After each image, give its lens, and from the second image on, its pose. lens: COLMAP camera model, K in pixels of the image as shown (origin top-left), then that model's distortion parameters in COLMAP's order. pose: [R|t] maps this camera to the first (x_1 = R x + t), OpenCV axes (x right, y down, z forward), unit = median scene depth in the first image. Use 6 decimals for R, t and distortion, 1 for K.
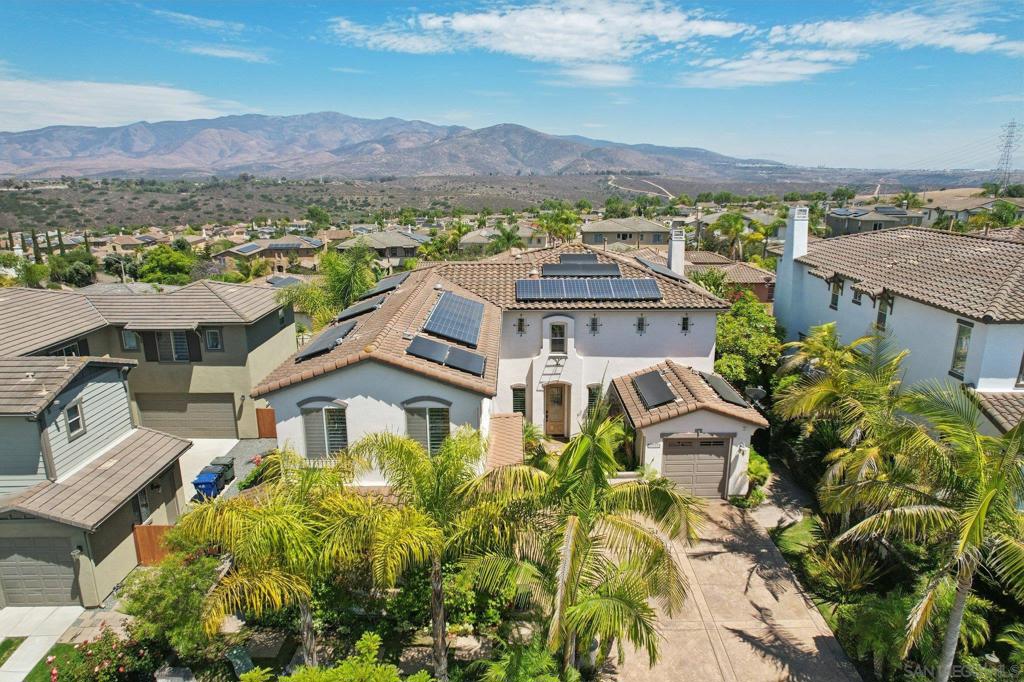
lens RADIAL K [[656.6, 0, 514.7], [0, 656.6, 344.8], [0, 0, 1]] dist [-0.069865, 0.063134]
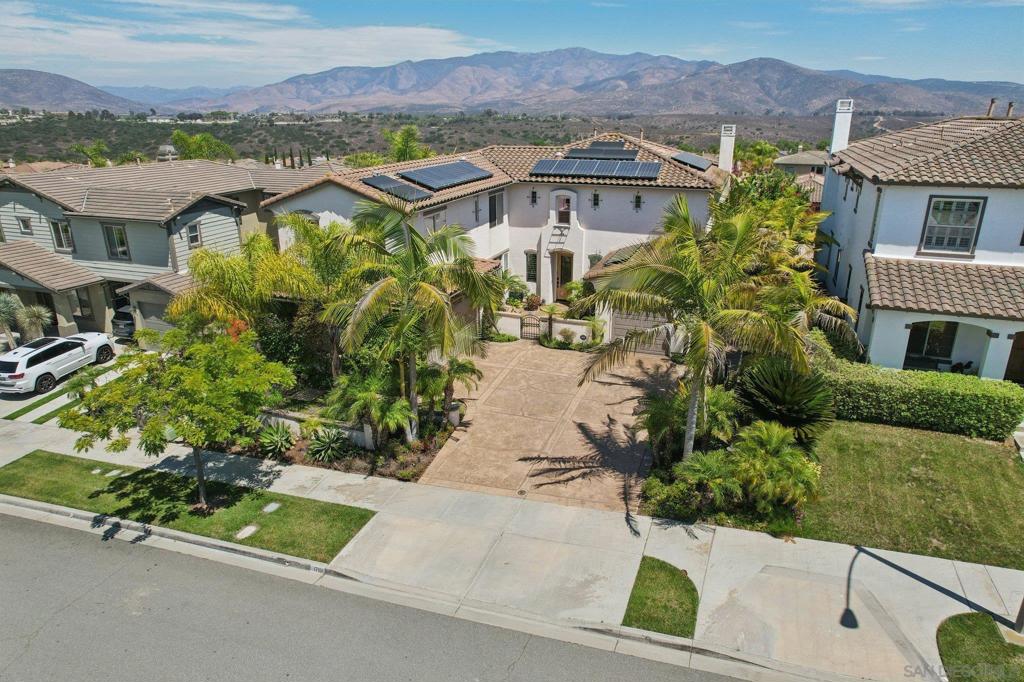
lens RADIAL K [[656.6, 0, 512.2], [0, 656.6, 345.1], [0, 0, 1]] dist [-0.069865, 0.063134]
pose [[0.937251, 0.119797, -0.327427, 0.339264], [-0.090834, 0.990585, 0.102419, 0.100680], [0.336614, -0.066251, 0.939309, -0.100029]]
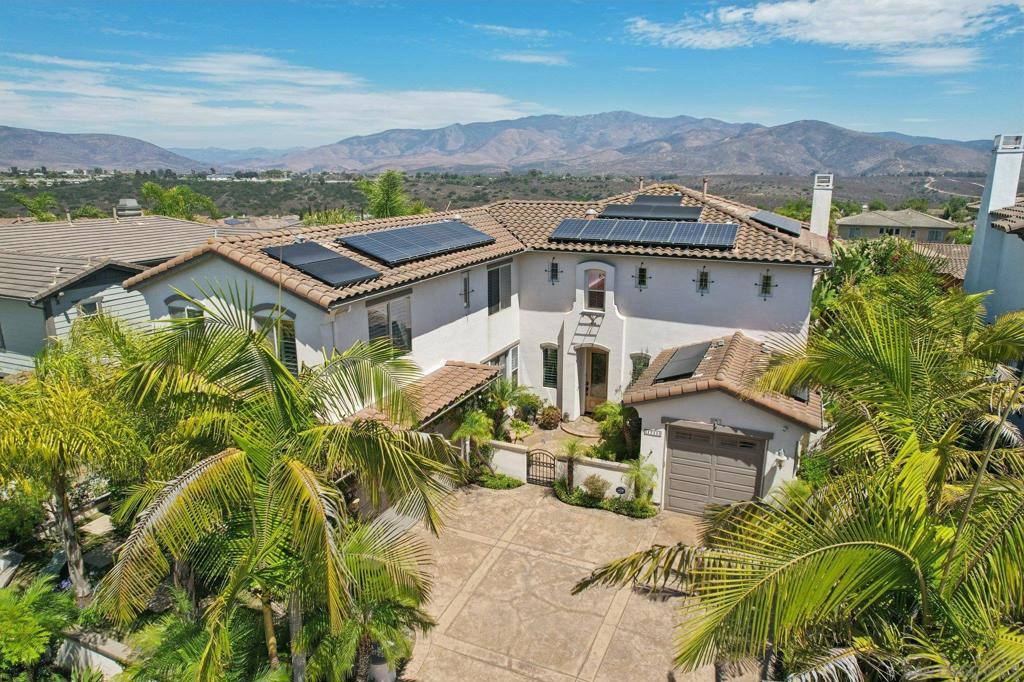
lens RADIAL K [[656.6, 0, 511.6], [0, 656.6, 340.9], [0, 0, 1]] dist [-0.069865, 0.063134]
pose [[0.911684, 0.106247, -0.396919, 0.263411], [-0.108063, 0.993984, 0.017859, 0.042733], [0.396428, 0.026611, 0.917680, 0.199779]]
